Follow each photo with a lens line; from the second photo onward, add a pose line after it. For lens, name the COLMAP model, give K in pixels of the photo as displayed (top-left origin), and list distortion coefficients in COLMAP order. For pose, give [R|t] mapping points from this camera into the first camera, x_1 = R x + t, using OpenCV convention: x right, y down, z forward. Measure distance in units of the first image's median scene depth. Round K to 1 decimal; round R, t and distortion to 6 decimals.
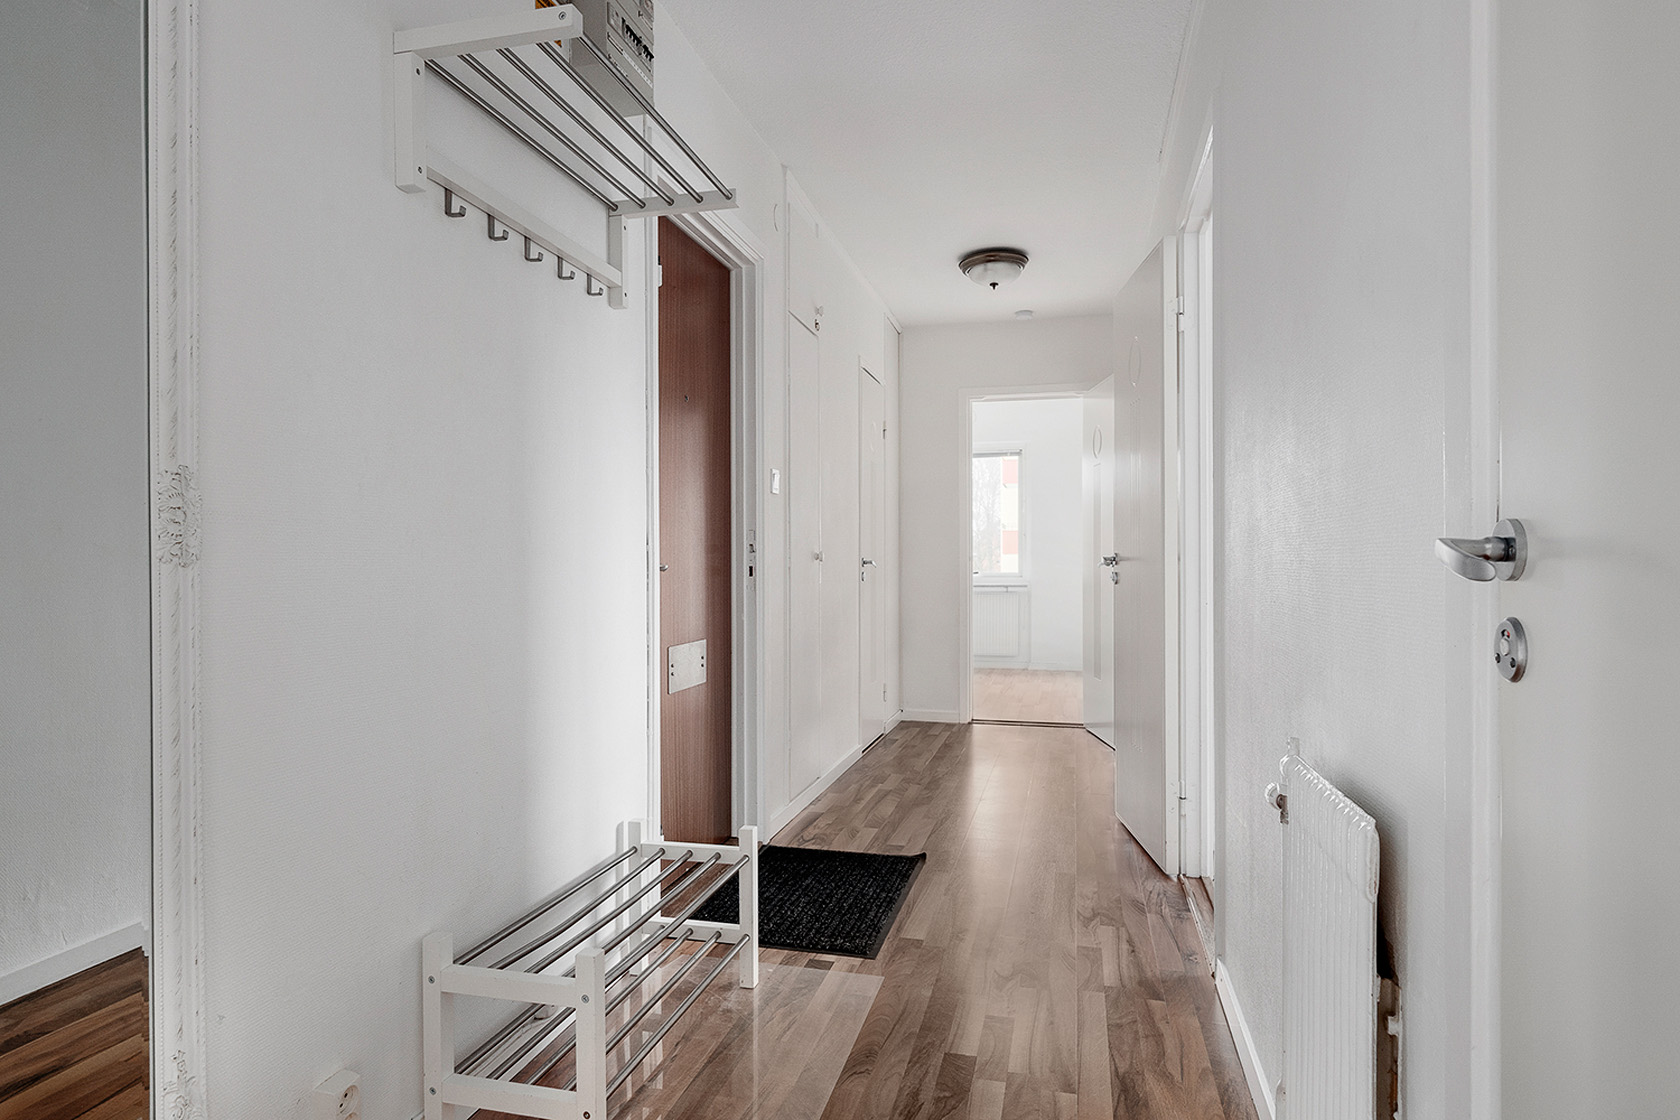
lens RADIAL K [[1012.9, 0, 833.3], [0, 1012.9, 555.4], [0, 0, 1]] dist [-0.006708, -0.000344]
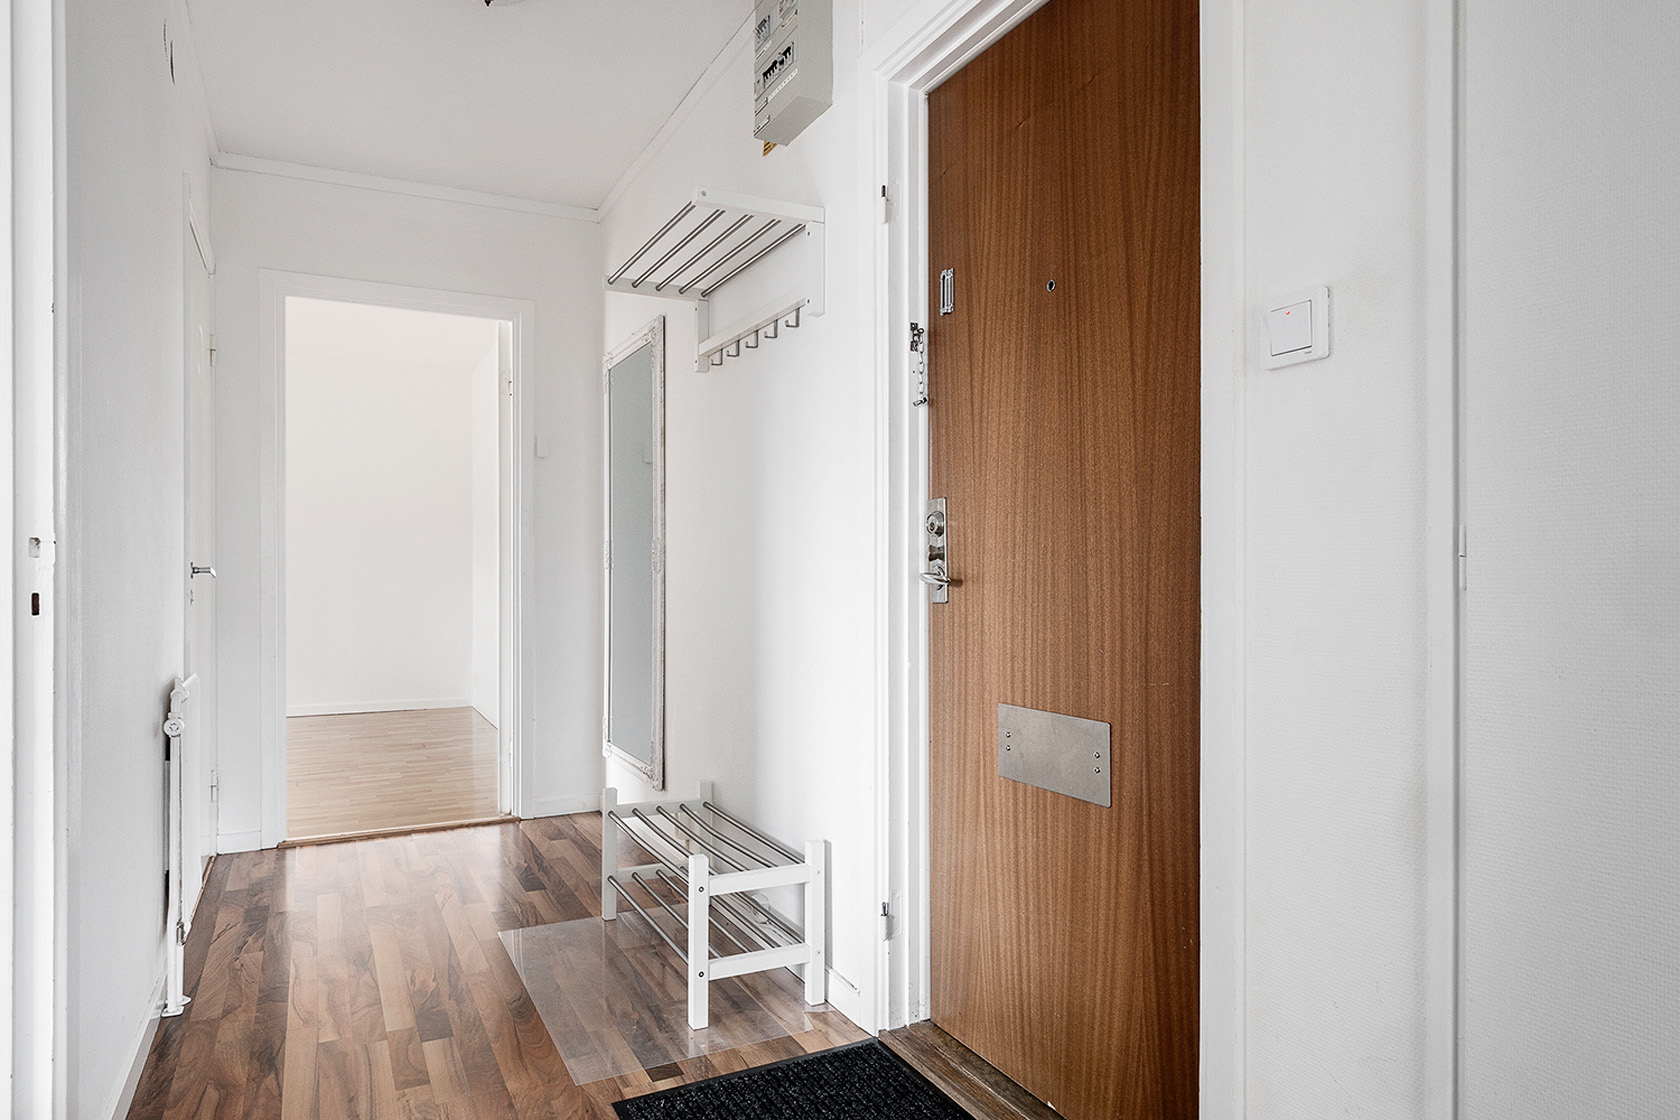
lens RADIAL K [[1012.9, 0, 832.2], [0, 1012.9, 564.5], [0, 0, 1]] dist [-0.006708, -0.000344]
pose [[-0.758940, 0.005853, -0.651135, 0.438358], [0.006785, 0.999976, 0.001080, -0.002148], [0.651126, -0.003598, -0.758962, 1.822233]]
